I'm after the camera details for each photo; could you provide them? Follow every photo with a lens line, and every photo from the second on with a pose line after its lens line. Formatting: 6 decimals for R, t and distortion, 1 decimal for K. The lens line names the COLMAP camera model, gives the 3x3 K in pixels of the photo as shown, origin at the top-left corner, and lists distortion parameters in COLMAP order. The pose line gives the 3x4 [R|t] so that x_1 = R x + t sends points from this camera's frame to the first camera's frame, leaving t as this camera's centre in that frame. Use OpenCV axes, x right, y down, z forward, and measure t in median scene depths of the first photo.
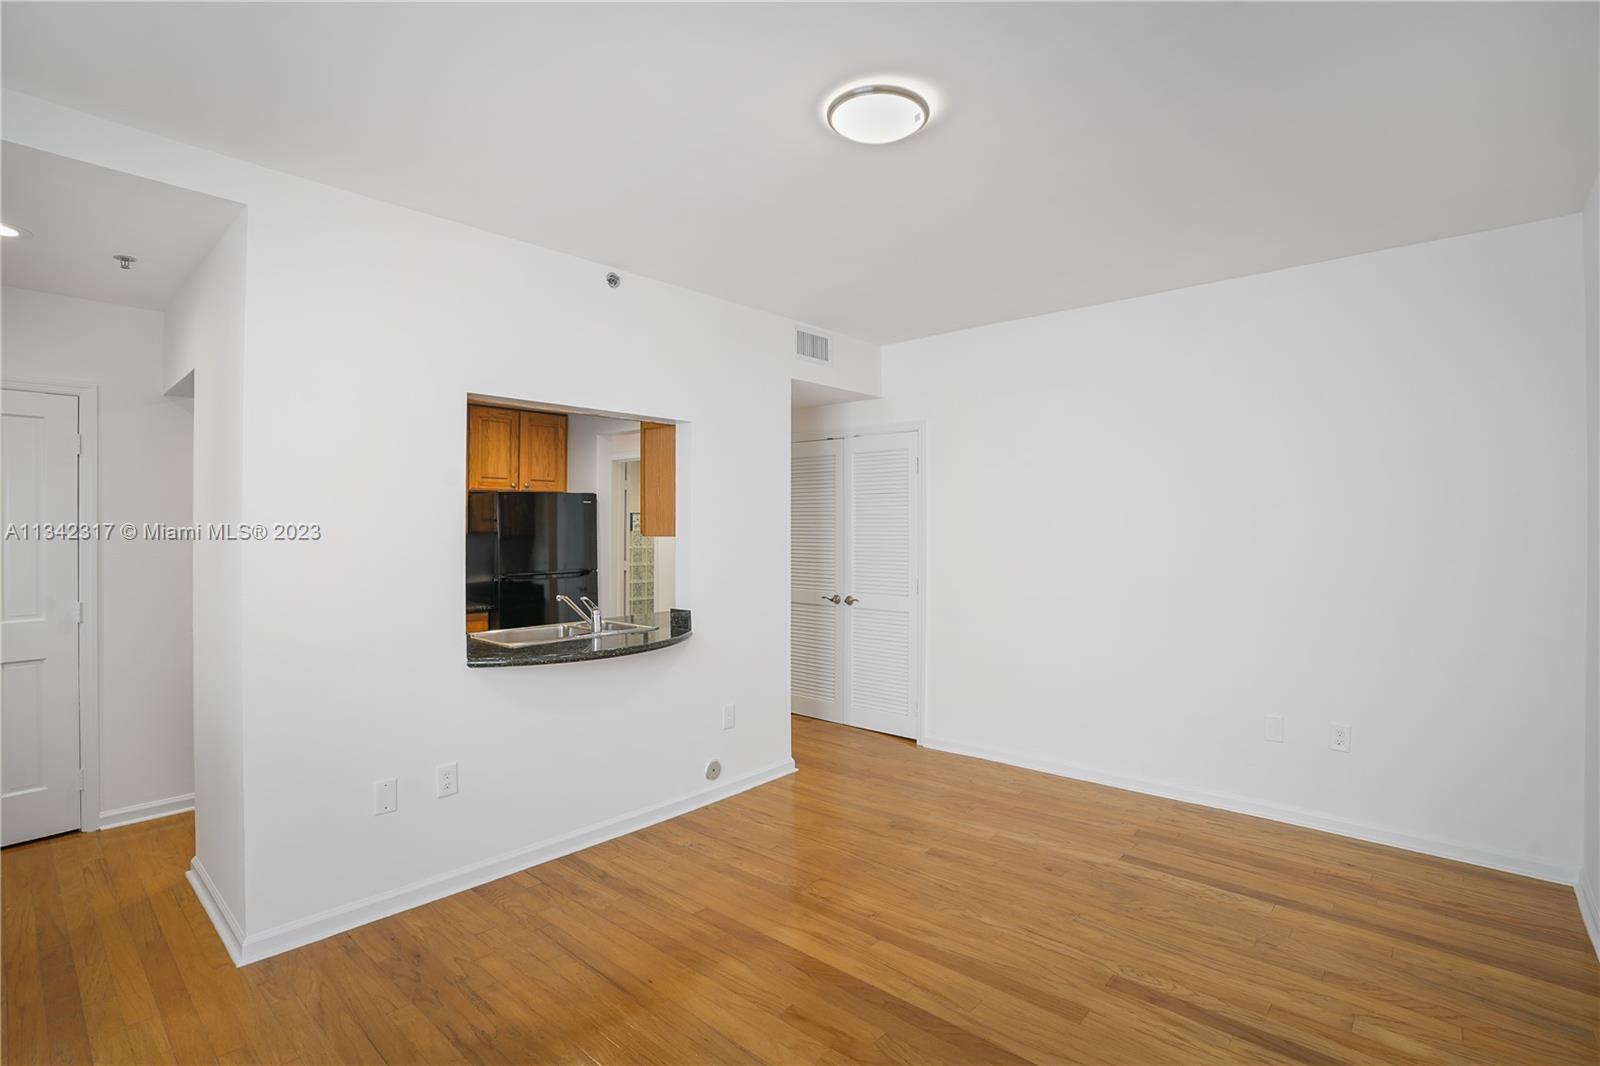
lens RADIAL K [[730.7, 0, 805.7], [0, 730.7, 527.9], [0, 0, 1]] dist [-0.057953, 0.000712]
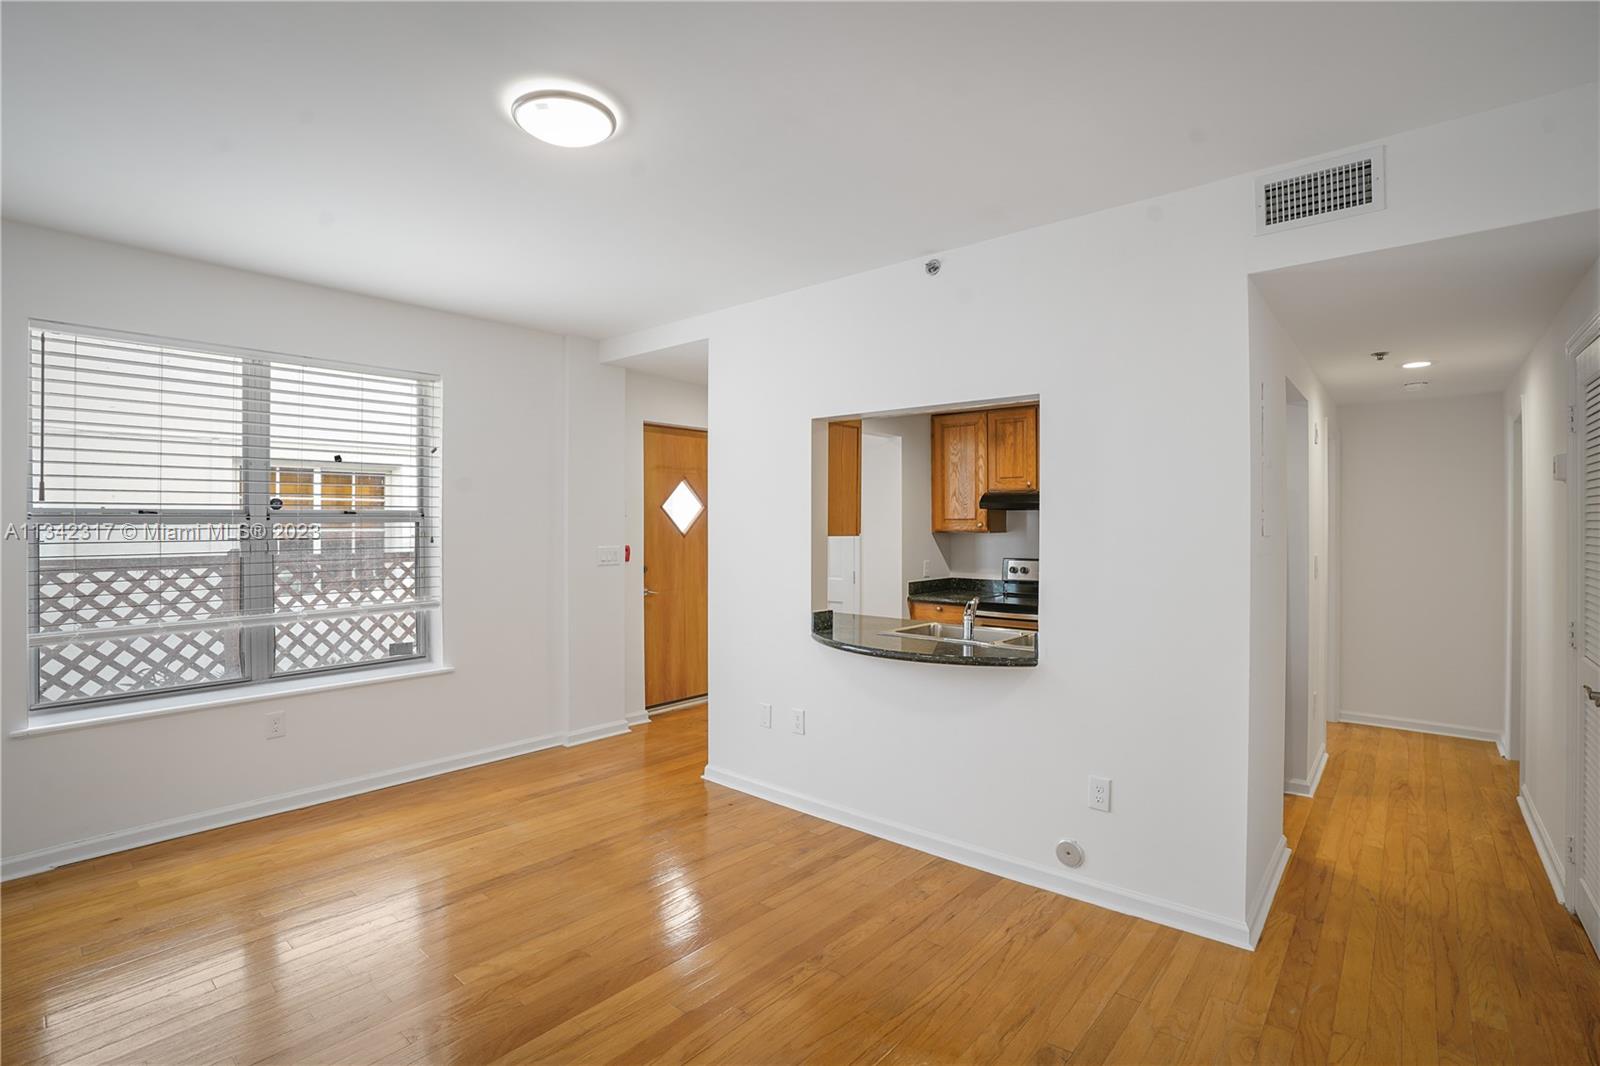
lens RADIAL K [[730.7, 0, 805.7], [0, 730.7, 527.9], [0, 0, 1]] dist [-0.057953, 0.000712]
pose [[0.033145, 0.002609, -0.999447, 0.723676], [-0.004056, 0.999989, 0.002475, -0.001805], [0.999442, 0.003972, 0.033155, 0.852079]]
